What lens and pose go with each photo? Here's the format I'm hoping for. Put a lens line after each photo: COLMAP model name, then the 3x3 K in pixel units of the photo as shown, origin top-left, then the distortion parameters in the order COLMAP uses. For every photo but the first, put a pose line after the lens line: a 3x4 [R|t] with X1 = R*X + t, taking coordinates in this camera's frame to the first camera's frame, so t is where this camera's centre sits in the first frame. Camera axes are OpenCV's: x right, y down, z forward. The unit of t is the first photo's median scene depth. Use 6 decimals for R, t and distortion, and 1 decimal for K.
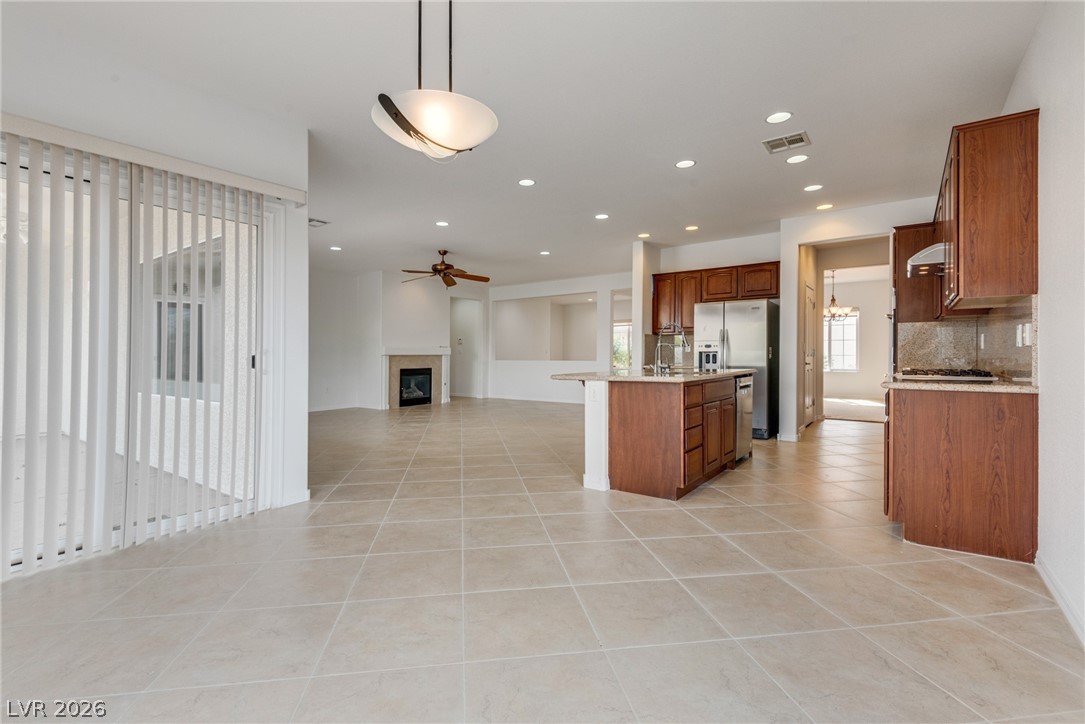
lens RADIAL K [[500.4, 0, 536.0], [0, 500.4, 334.0], [0, 0, 1]] dist [0.071704, -0.000060]
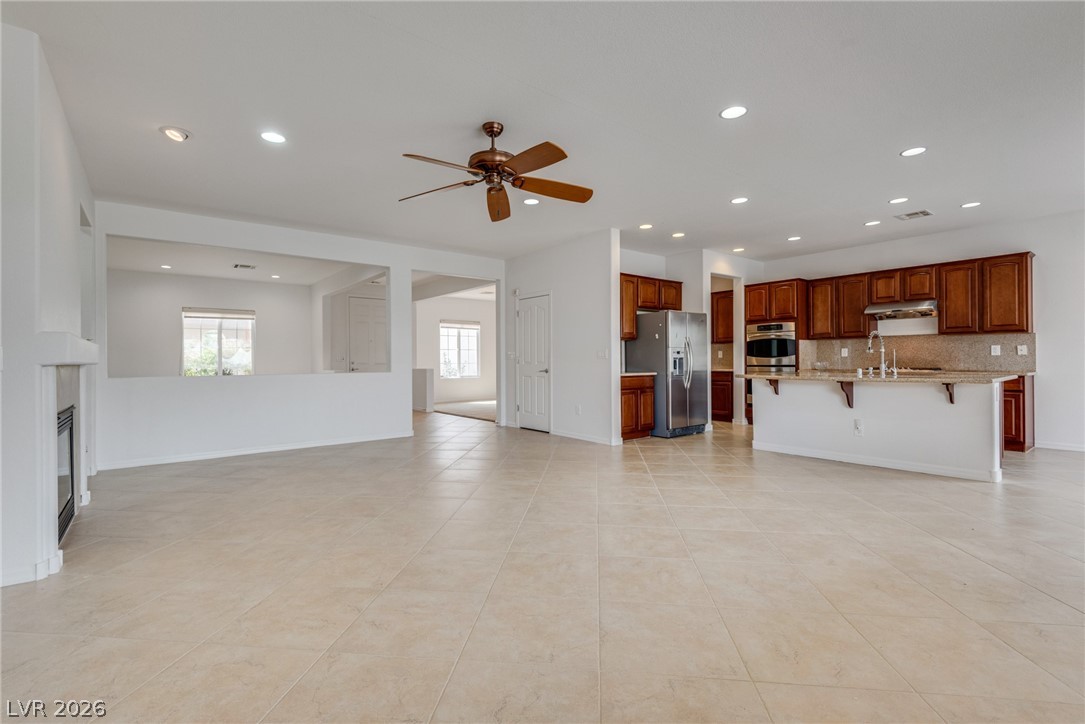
lens RADIAL K [[485.9, 0, 542.5], [0, 485.9, 362.0], [0, 0, 1]] dist [0.030261, -0.022556]
pose [[0.265245, 0.000329, 0.964181, -0.452957], [-0.035388, 0.999330, 0.009395, 0.028380], [-0.963531, -0.036612, 0.265079, 0.653006]]
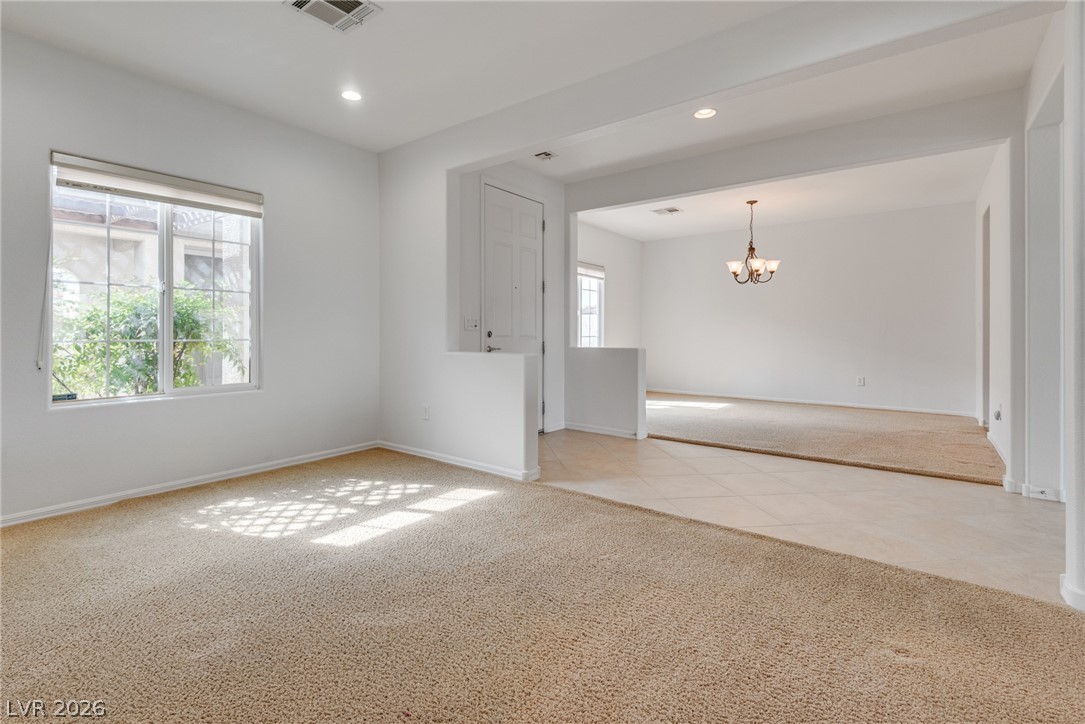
lens RADIAL K [[500.1, 0, 540.5], [0, 500.1, 331.0], [0, 0, 1]] dist [0.020451, -0.000146]
pose [[0.018020, 0.006509, 0.999816, -0.052005], [-0.044025, 0.999014, -0.005710, 0.050446], [-0.998868, -0.043914, 0.018289, 1.226320]]
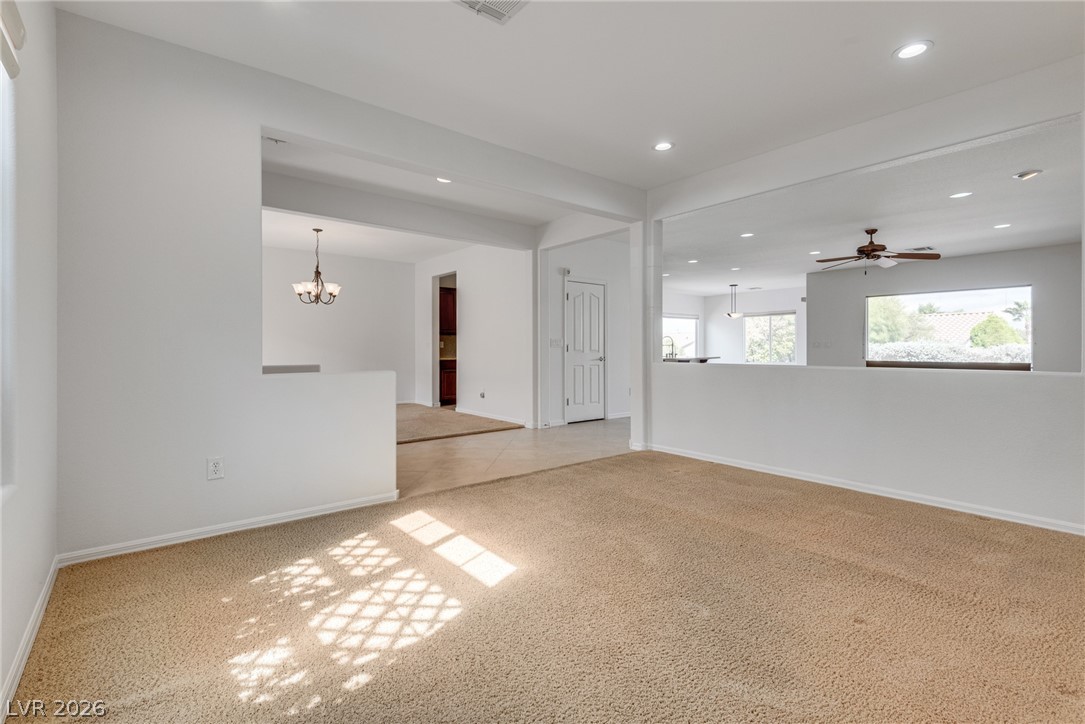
lens RADIAL K [[486.8, 0, 531.9], [0, 486.8, 352.7], [0, 0, 1]] dist [-0.001008, 0.000199]
pose [[-0.963593, 0.003327, 0.267354, 0.118256], [-0.006418, 0.999347, -0.035569, 0.063760], [-0.267297, -0.035990, -0.962942, 1.534682]]
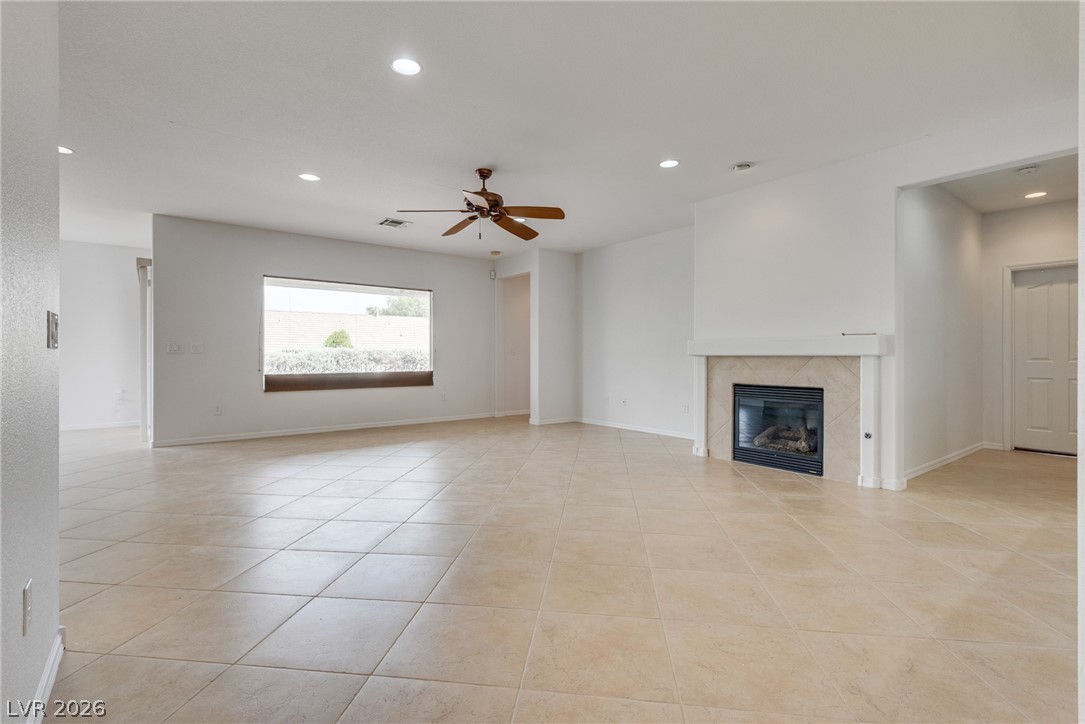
lens RADIAL K [[497.8, 0, 535.7], [0, 497.8, 355.7], [0, 0, 1]] dist [0.034833, -0.025078]
pose [[-0.288458, 0.002772, -0.957489, 0.254029], [0.042445, 0.999050, -0.009895, 0.038266], [0.956551, -0.043495, -0.288301, 0.944652]]
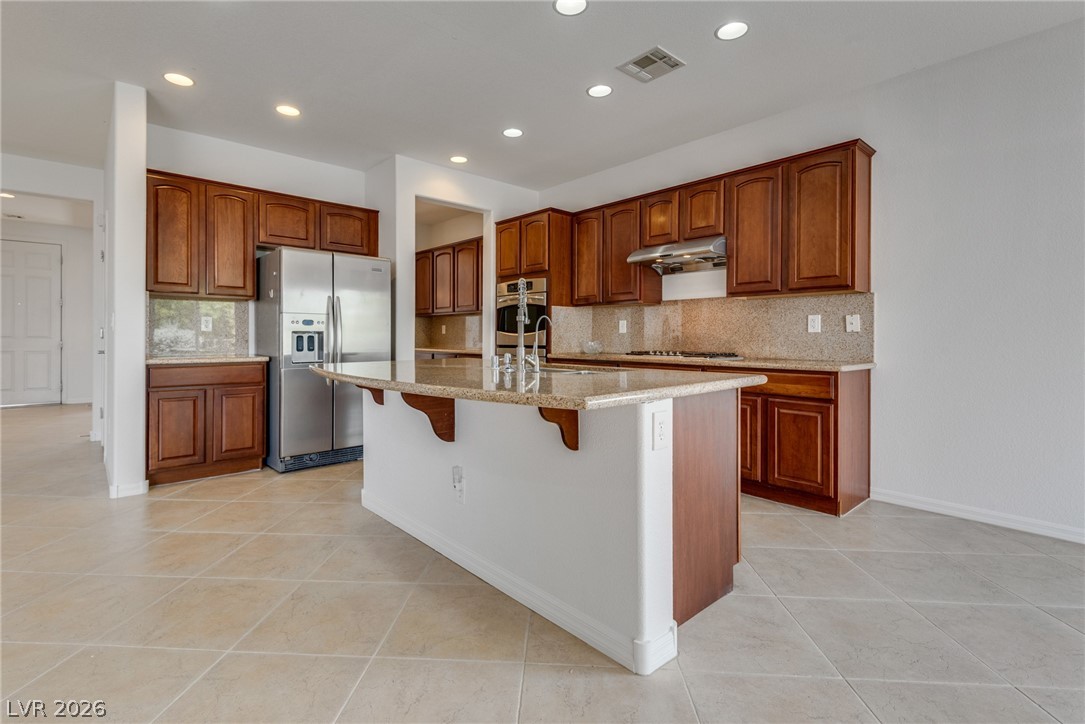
lens RADIAL K [[506.5, 0, 529.6], [0, 506.5, 340.8], [0, 0, 1]] dist [0.013487, -0.000315]
pose [[0.209262, -0.000122, 0.977860, -0.122985], [-0.046637, 0.998861, 0.010105, 0.017870], [-0.976747, -0.047719, 0.209018, 0.402890]]
